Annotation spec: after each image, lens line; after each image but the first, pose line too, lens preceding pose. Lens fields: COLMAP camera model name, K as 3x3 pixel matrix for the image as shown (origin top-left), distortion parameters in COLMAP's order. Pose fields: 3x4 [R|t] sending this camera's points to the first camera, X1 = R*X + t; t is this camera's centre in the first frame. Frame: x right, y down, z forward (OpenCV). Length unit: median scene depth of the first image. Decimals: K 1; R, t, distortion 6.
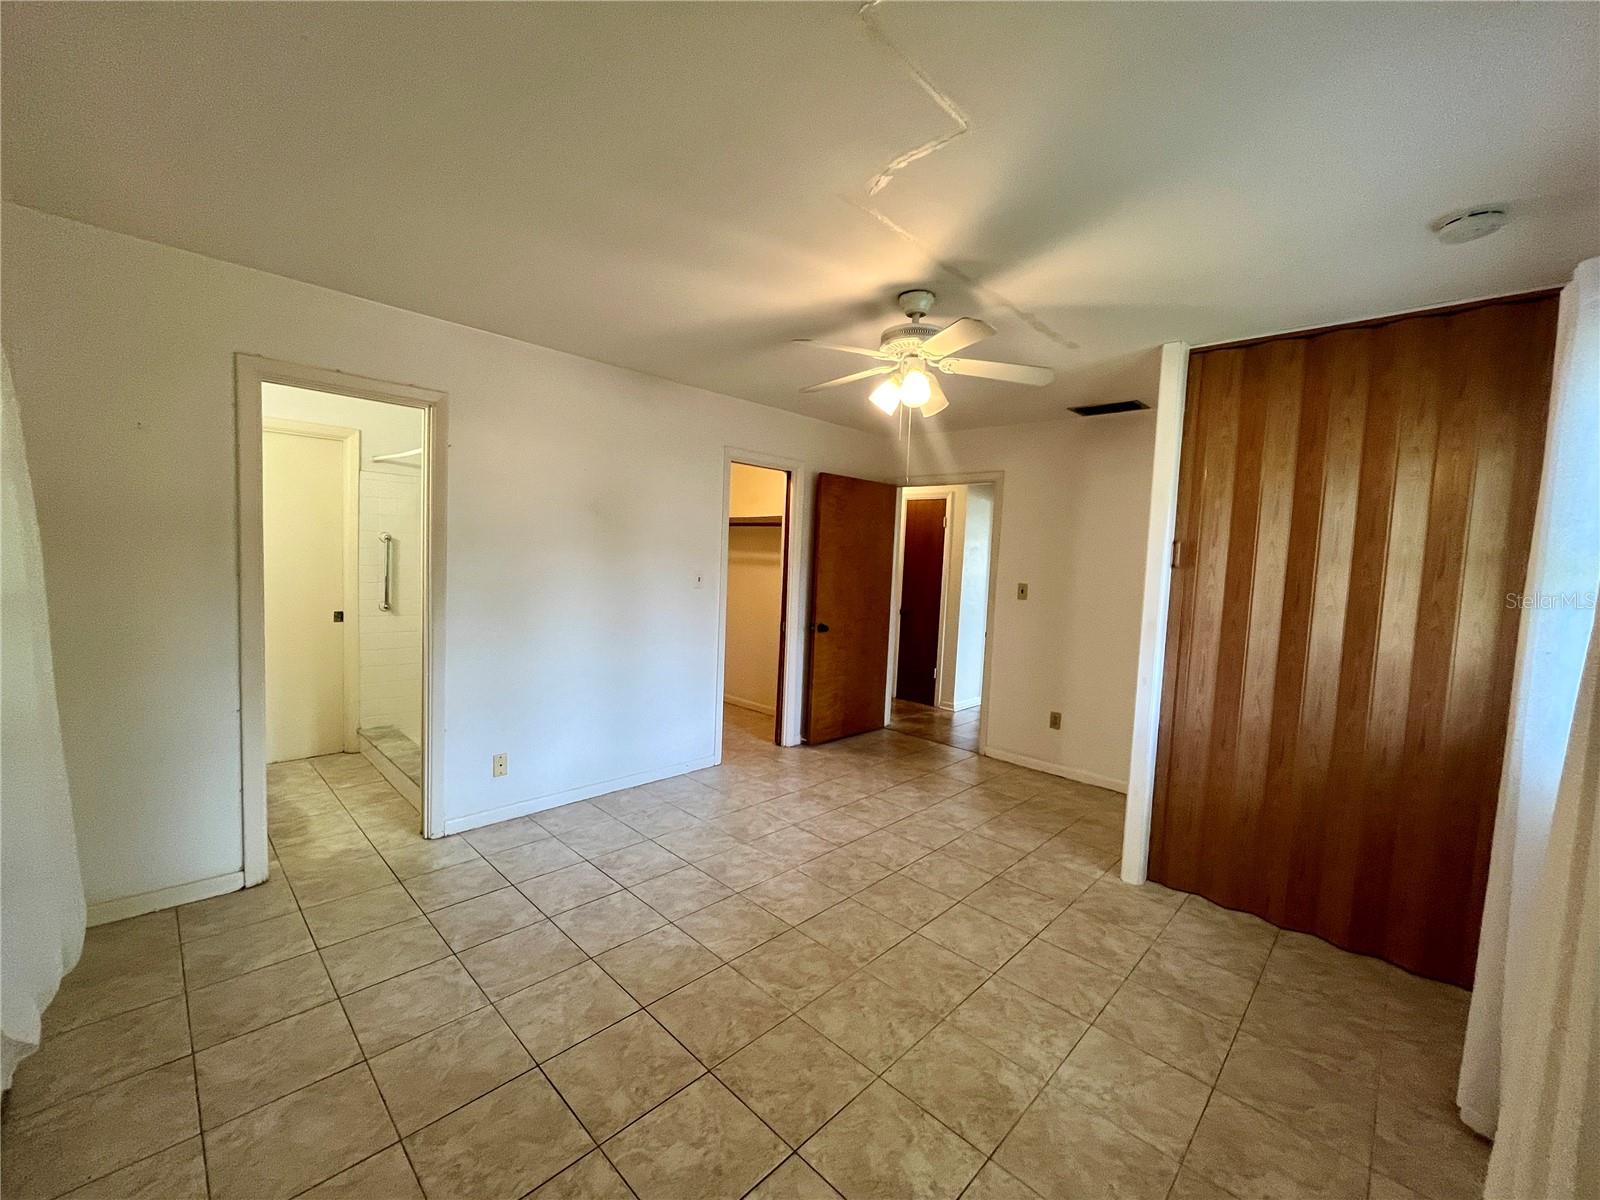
lens RADIAL K [[645.0, 0, 797.3], [0, 645.0, 599.0], [0, 0, 1]] dist [-0.001729, -0.000257]
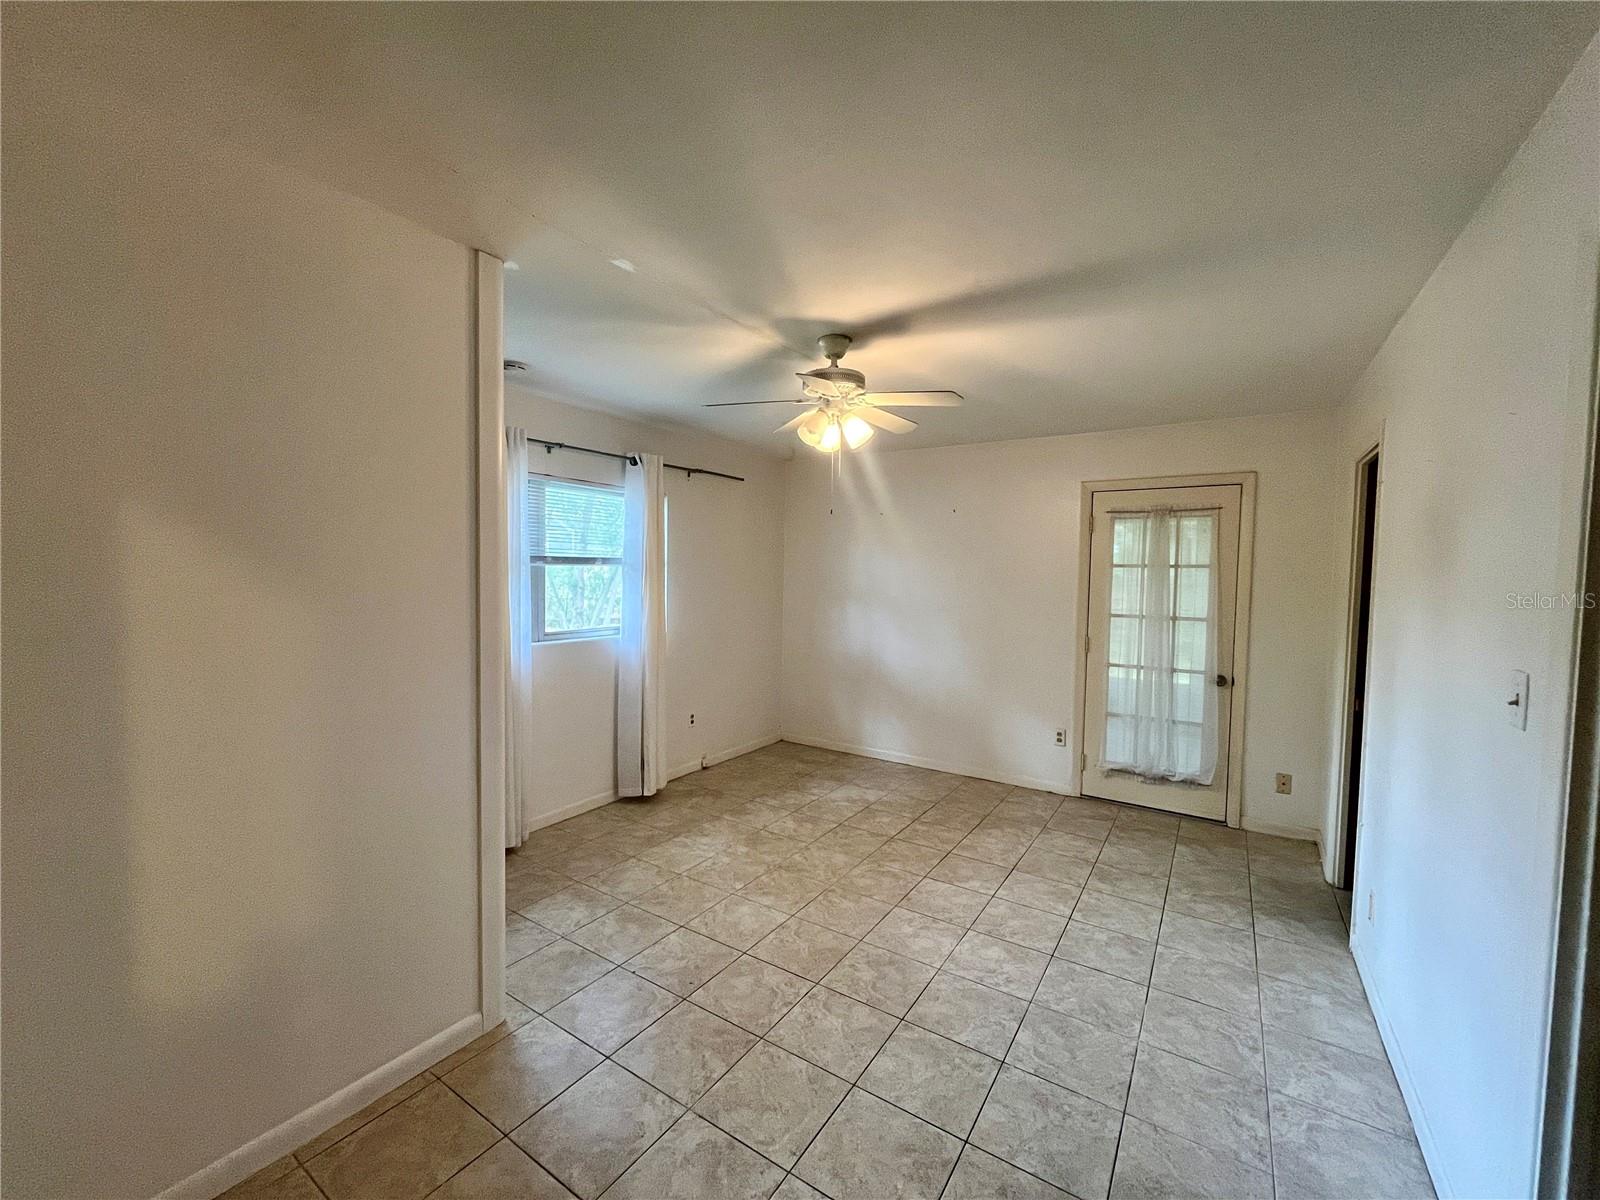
lens RADIAL K [[645.0, 0, 799.1], [0, 645.0, 602.1], [0, 0, 1]] dist [-0.001729, -0.000257]
pose [[-0.979956, -0.054143, -0.191717, 0.425659], [-0.074414, 0.992184, 0.100163, -0.136105], [0.184795, 0.112422, -0.976326, 2.087761]]
